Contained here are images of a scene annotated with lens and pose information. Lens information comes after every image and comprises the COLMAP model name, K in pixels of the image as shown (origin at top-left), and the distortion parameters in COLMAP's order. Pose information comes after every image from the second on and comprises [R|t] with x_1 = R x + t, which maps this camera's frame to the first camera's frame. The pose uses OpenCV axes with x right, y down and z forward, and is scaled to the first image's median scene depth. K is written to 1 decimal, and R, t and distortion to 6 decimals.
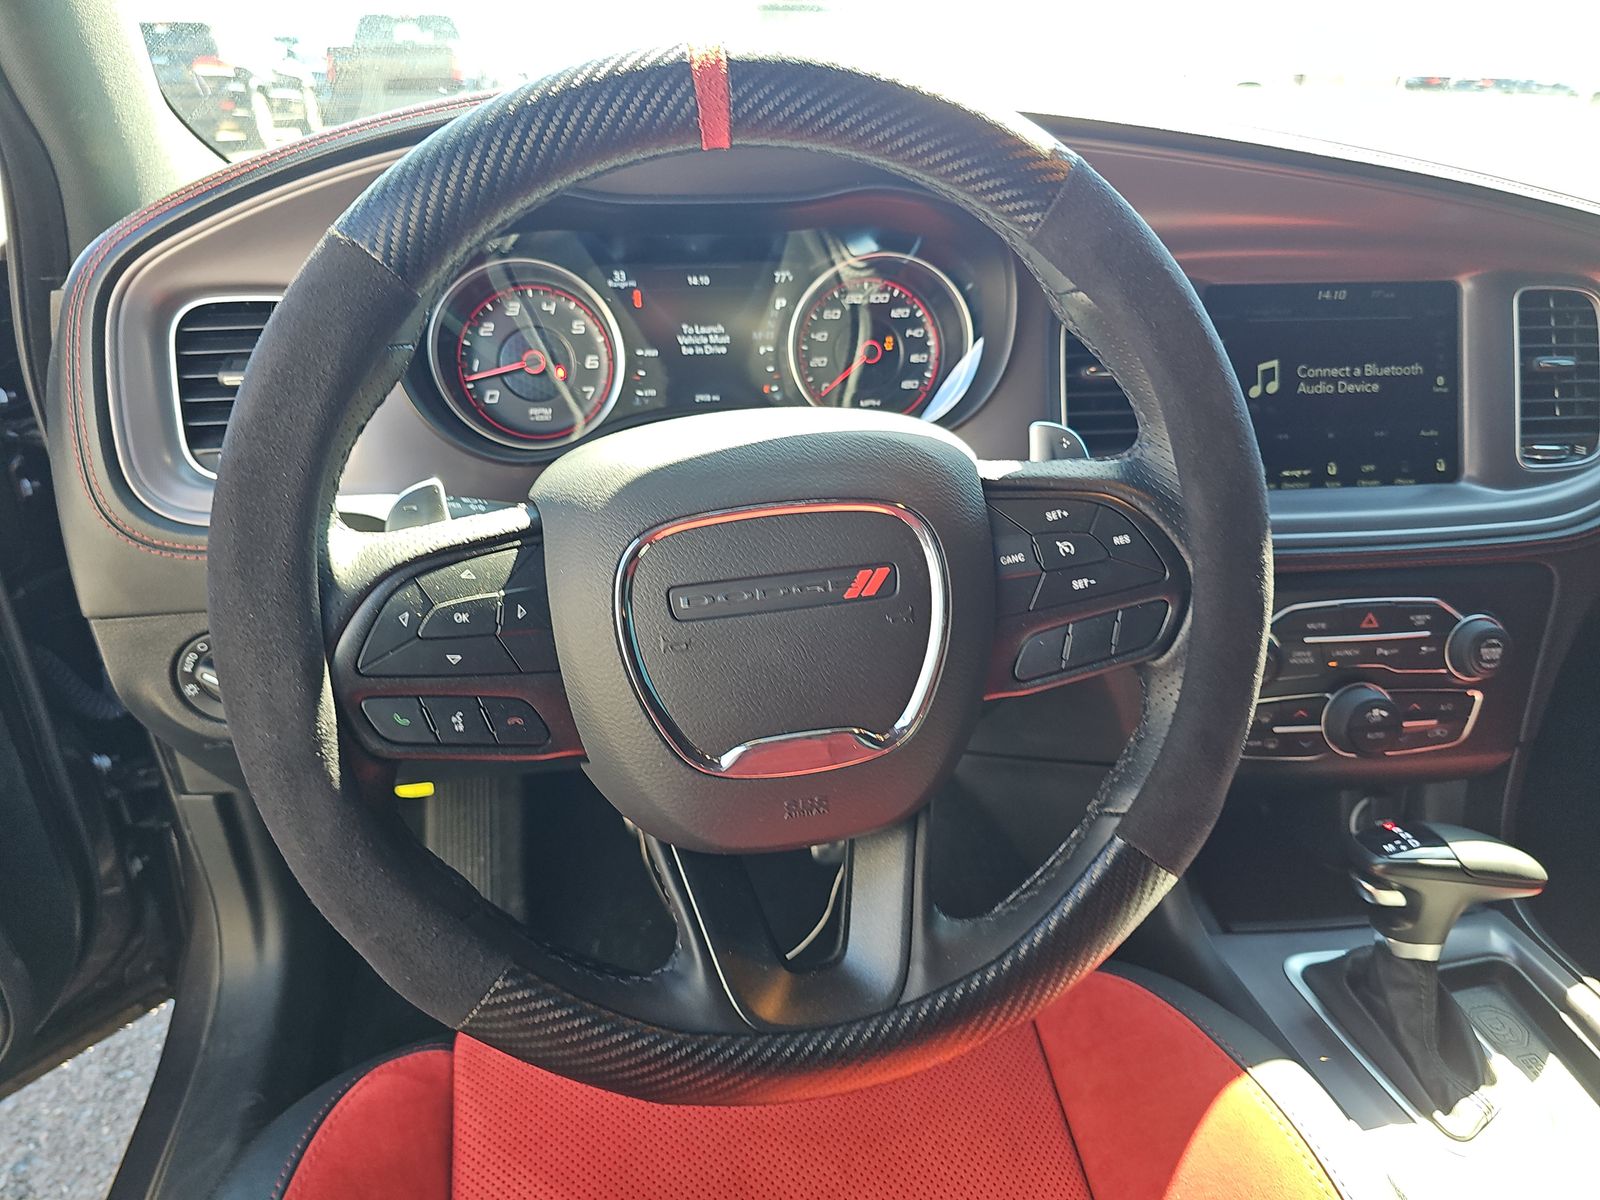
lens RADIAL K [[1061.7, 0, 803.5], [0, 1061.7, 604.8], [0, 0, 1]] dist [0.036398, -0.022138]
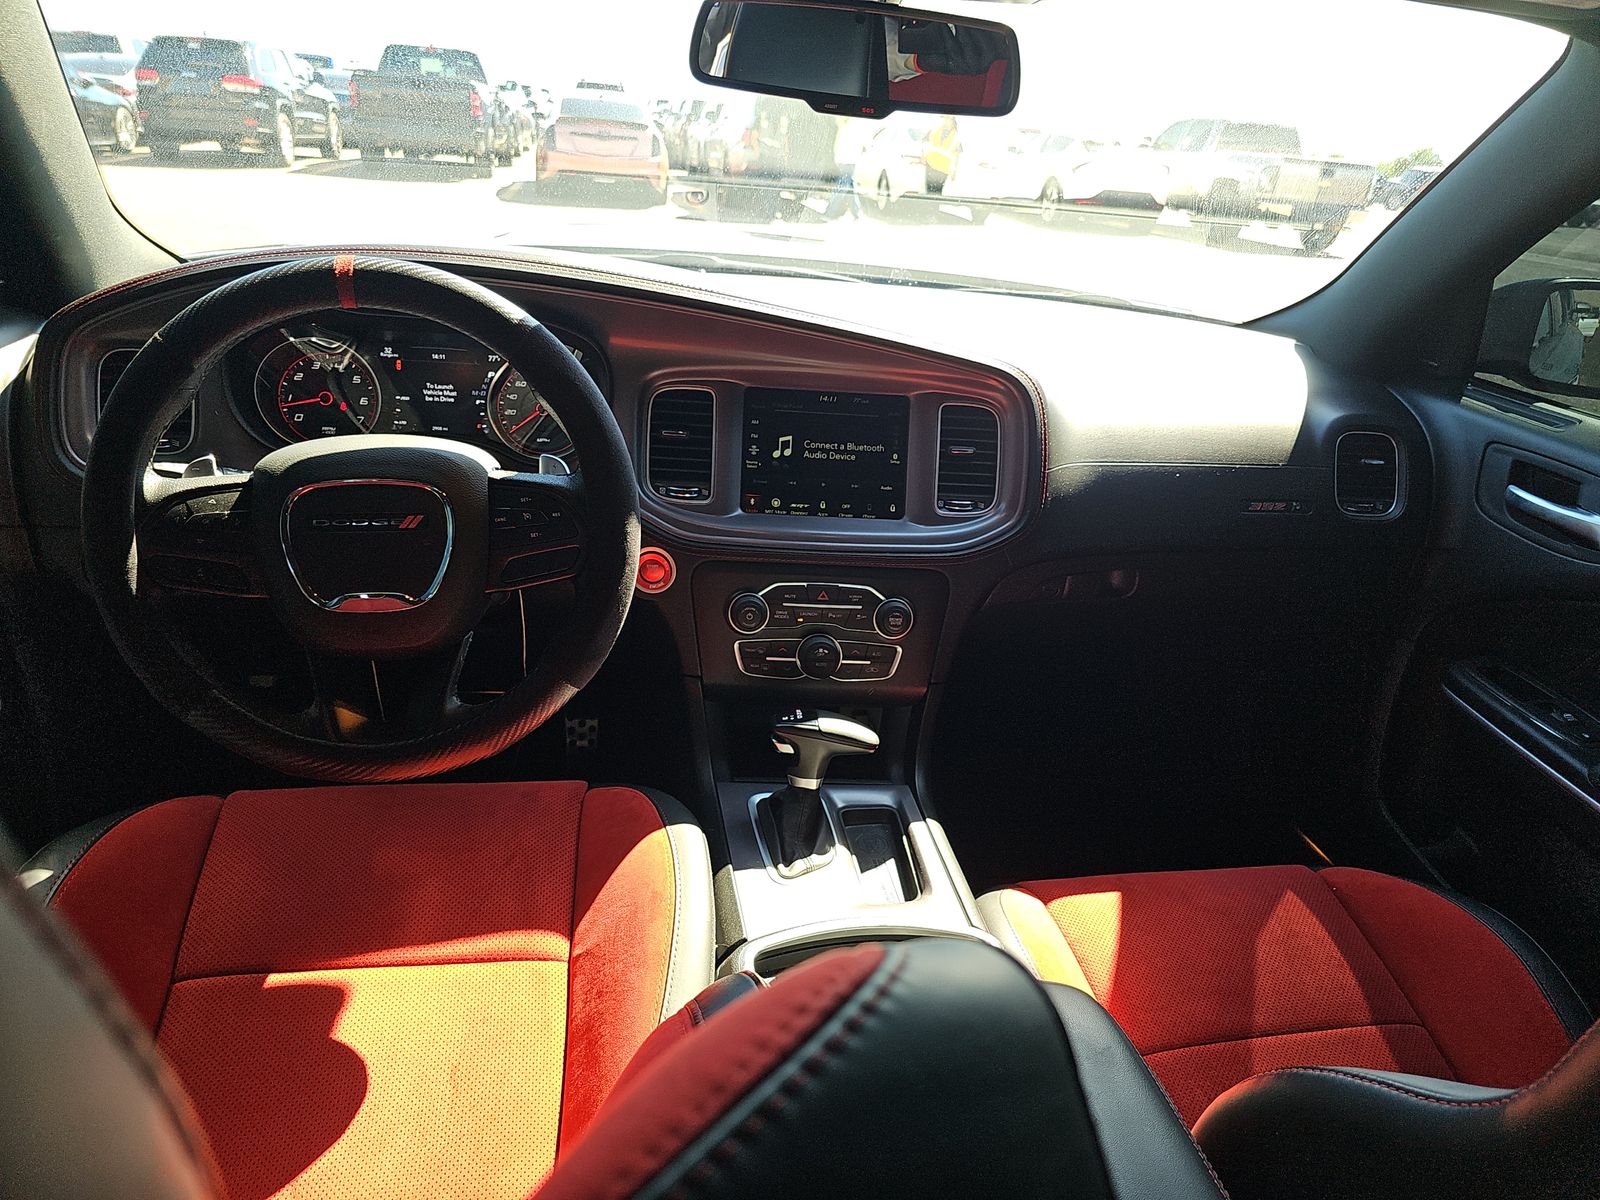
lens RADIAL K [[1061.7, 0, 810.2], [0, 1061.7, 605.5], [0, 0, 1]] dist [0.036398, -0.022138]
pose [[0.996772, 0.078938, 0.014644, 0.468967], [-0.078287, 0.996099, -0.040723, 0.094663], [-0.017802, 0.039445, 0.999063, -0.617829]]
